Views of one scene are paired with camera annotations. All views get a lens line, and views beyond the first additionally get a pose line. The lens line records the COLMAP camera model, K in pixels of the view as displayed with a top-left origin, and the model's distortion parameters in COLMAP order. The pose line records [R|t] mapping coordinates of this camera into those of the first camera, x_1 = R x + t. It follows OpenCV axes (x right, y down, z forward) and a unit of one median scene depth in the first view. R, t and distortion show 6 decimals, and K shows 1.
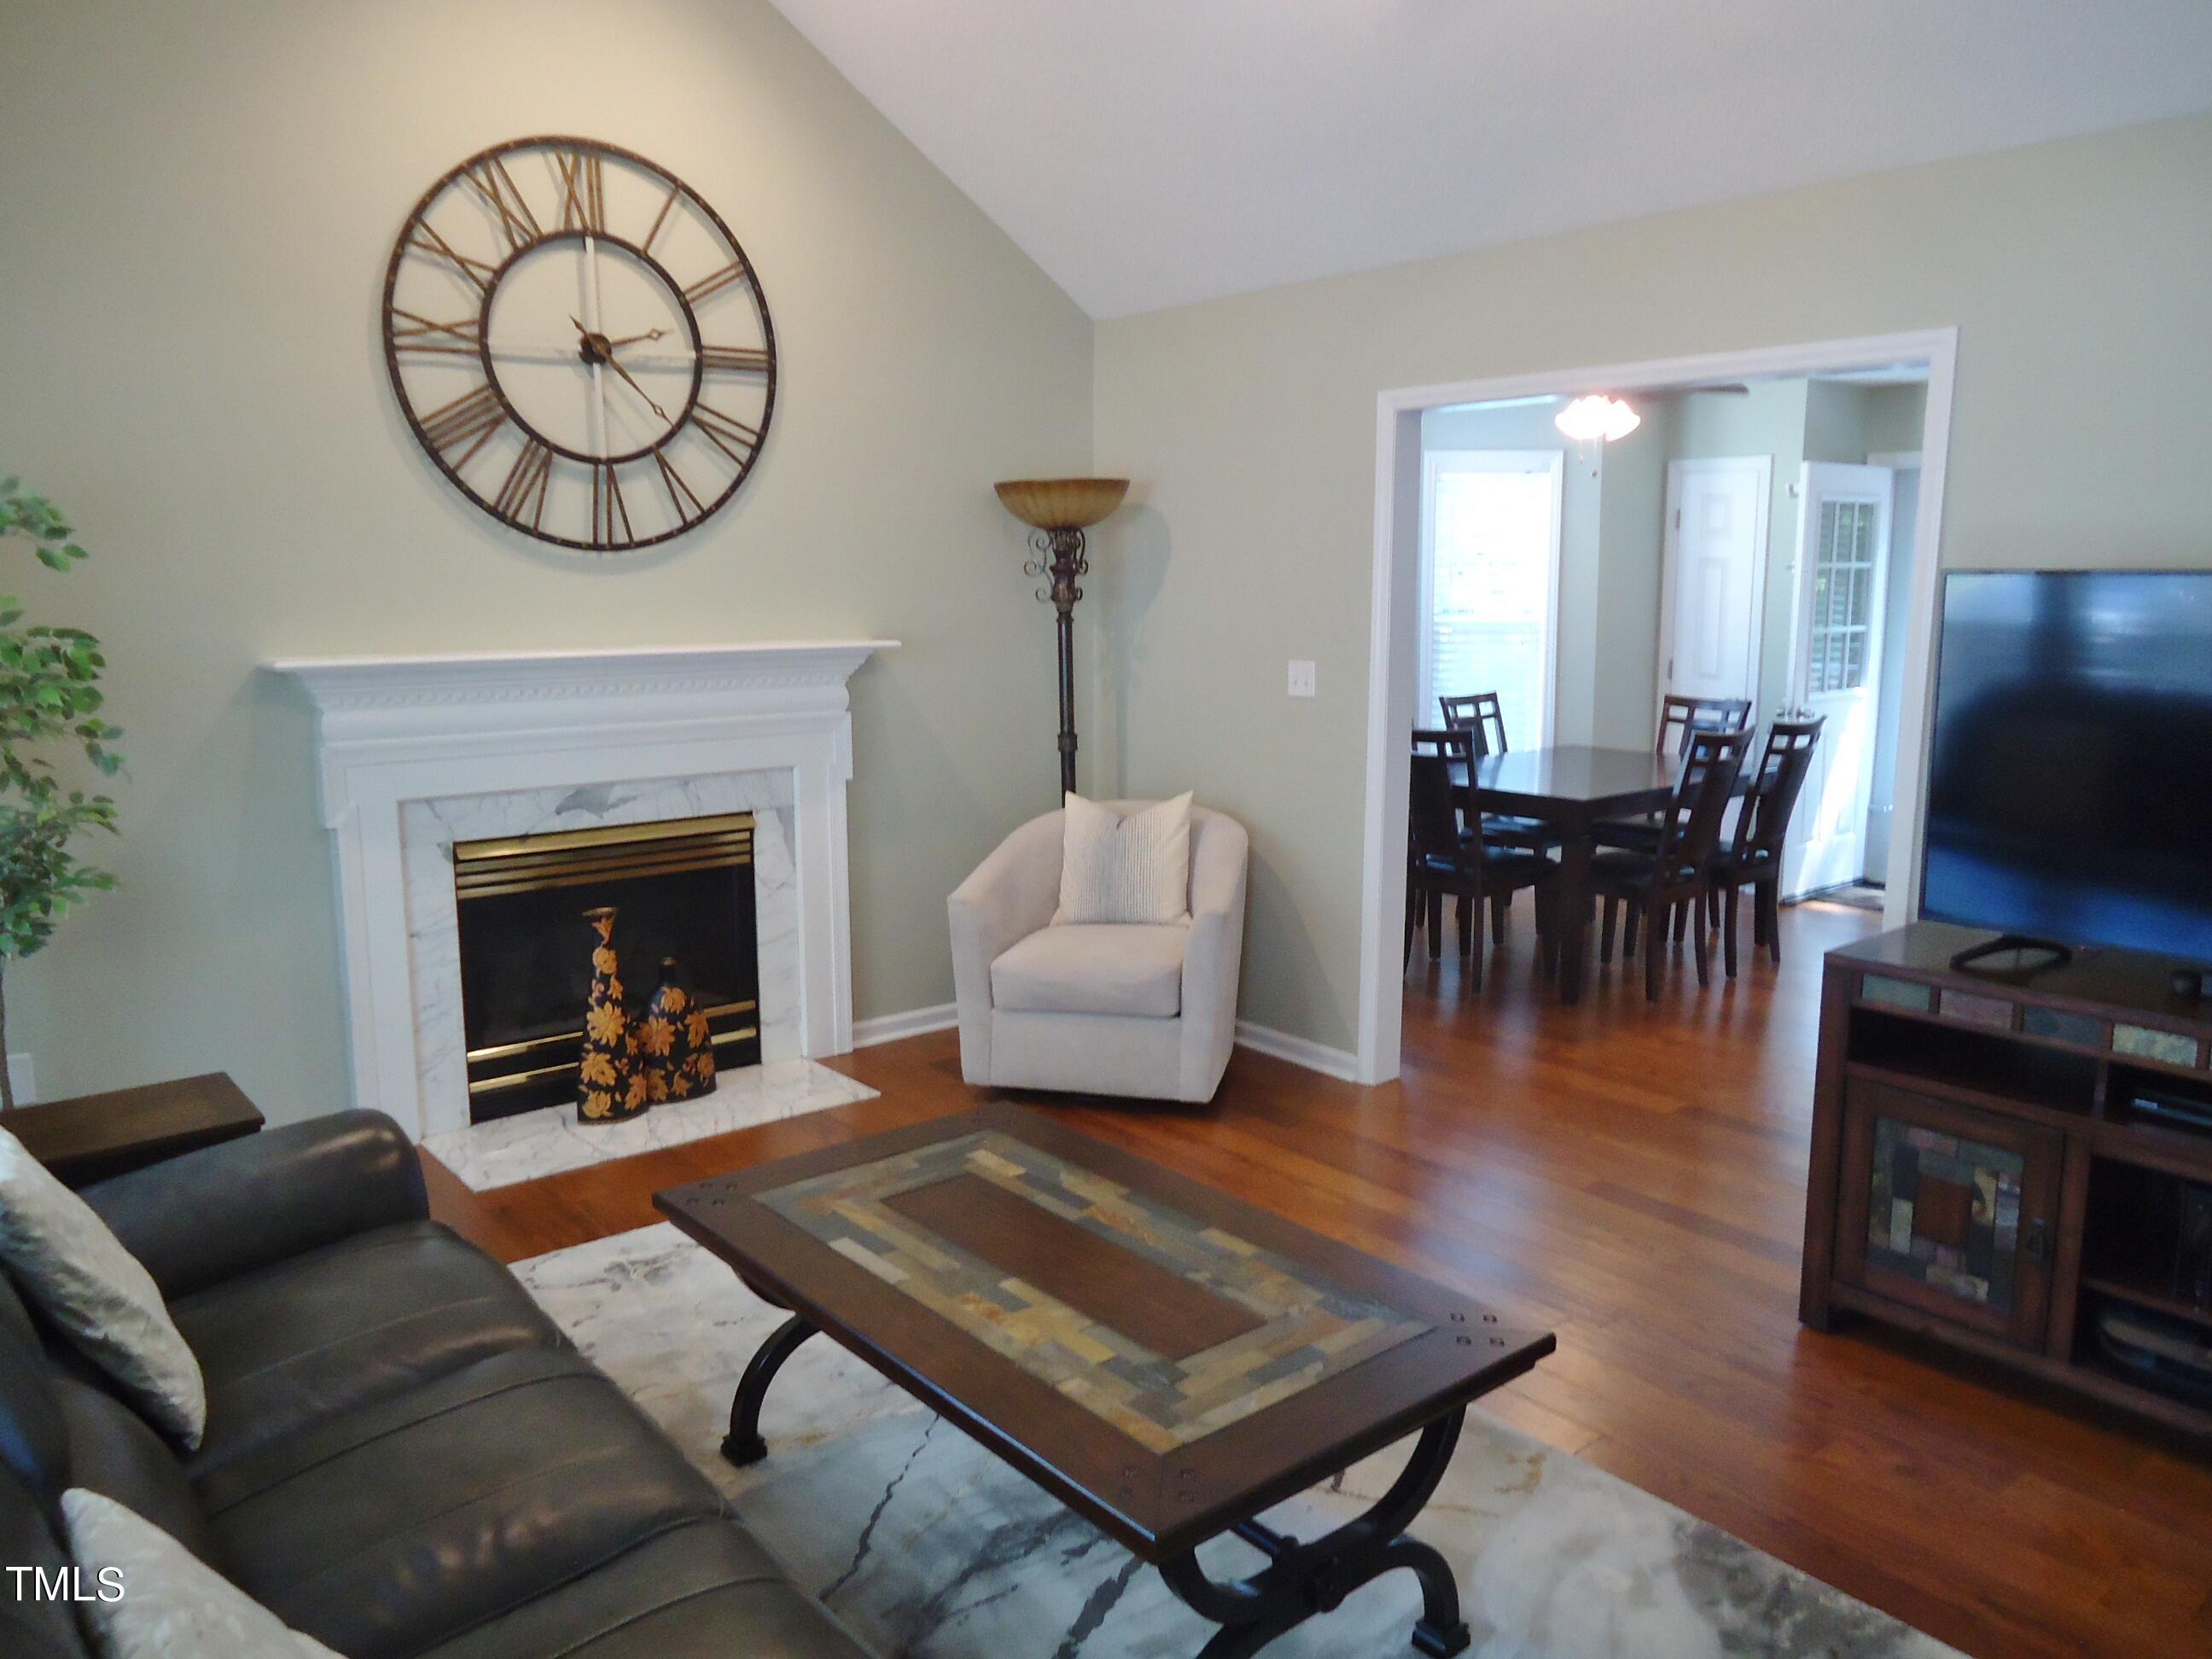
lens RADIAL K [[1612.6, 0, 1109.2], [0, 1612.6, 830.5], [0, 0, 1]] dist [-0.002758, 0.006560]
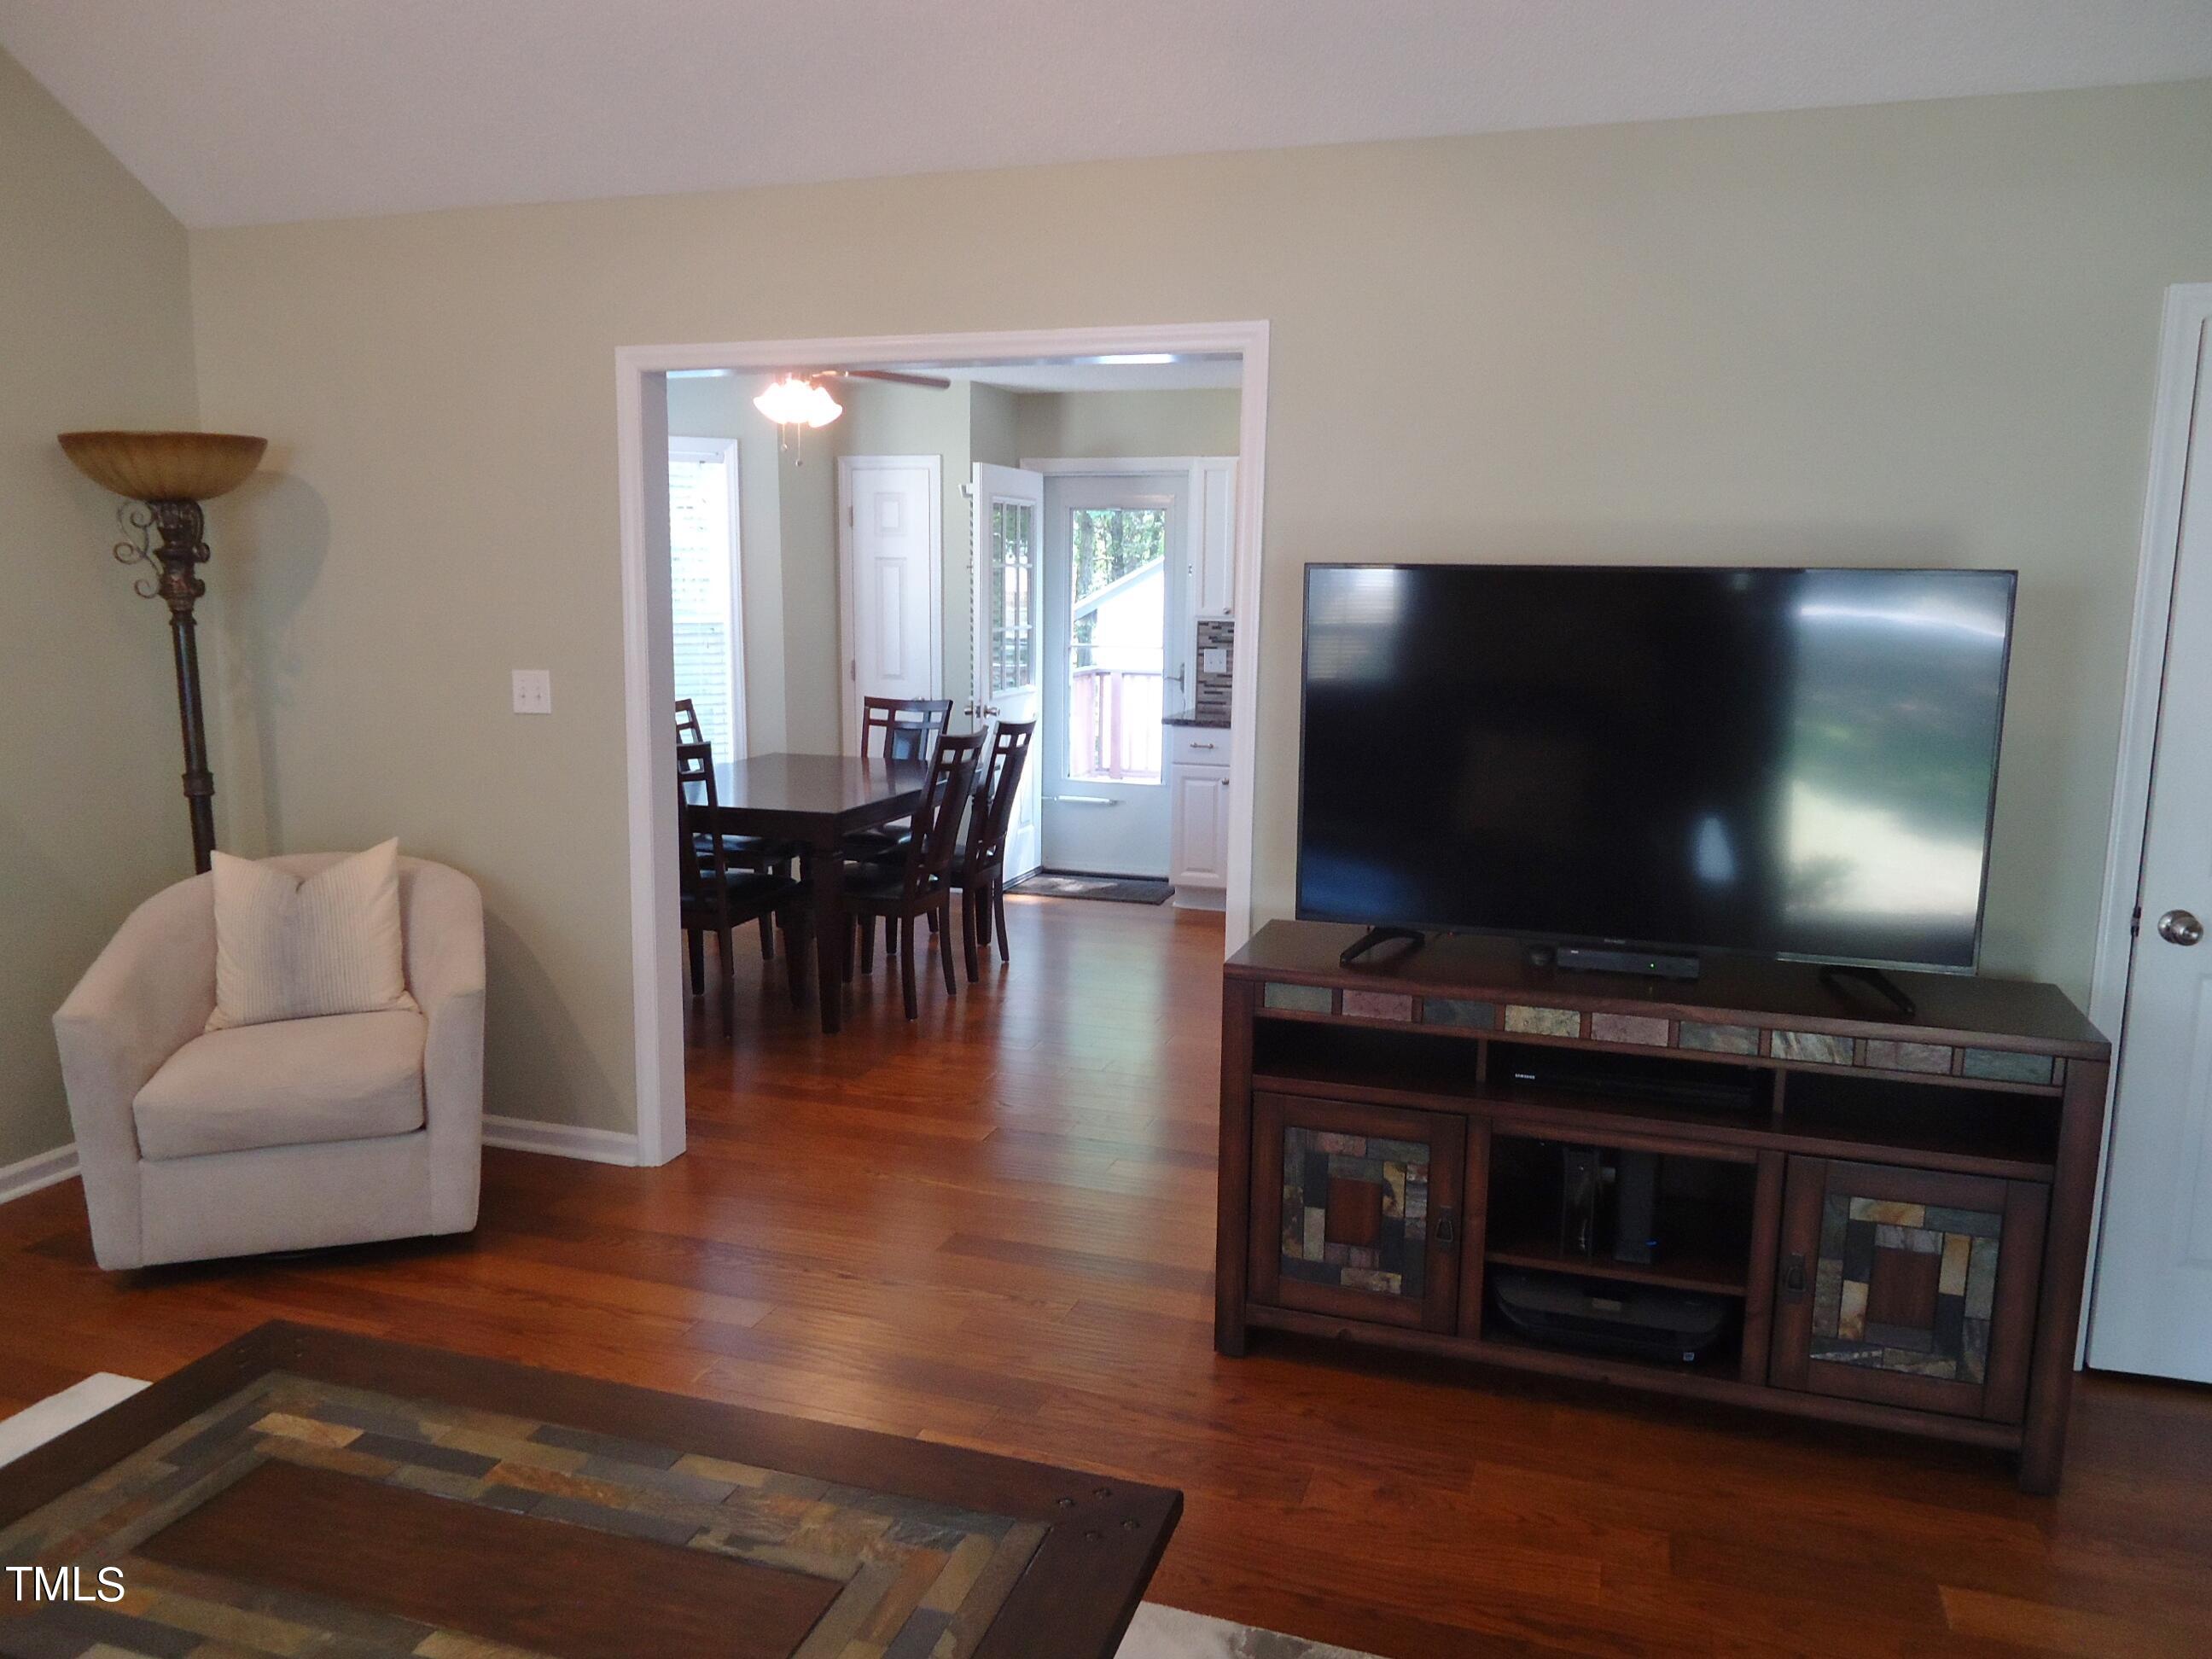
lens RADIAL K [[1612.6, 0, 1100.5], [0, 1612.6, 828.0], [0, 0, 1]] dist [-0.002758, 0.006560]
pose [[0.846010, -0.073145, 0.528126, -0.075227], [0.075115, 0.997017, 0.017759, -0.017527], [-0.527849, 0.024646, 0.848980, 0.150595]]
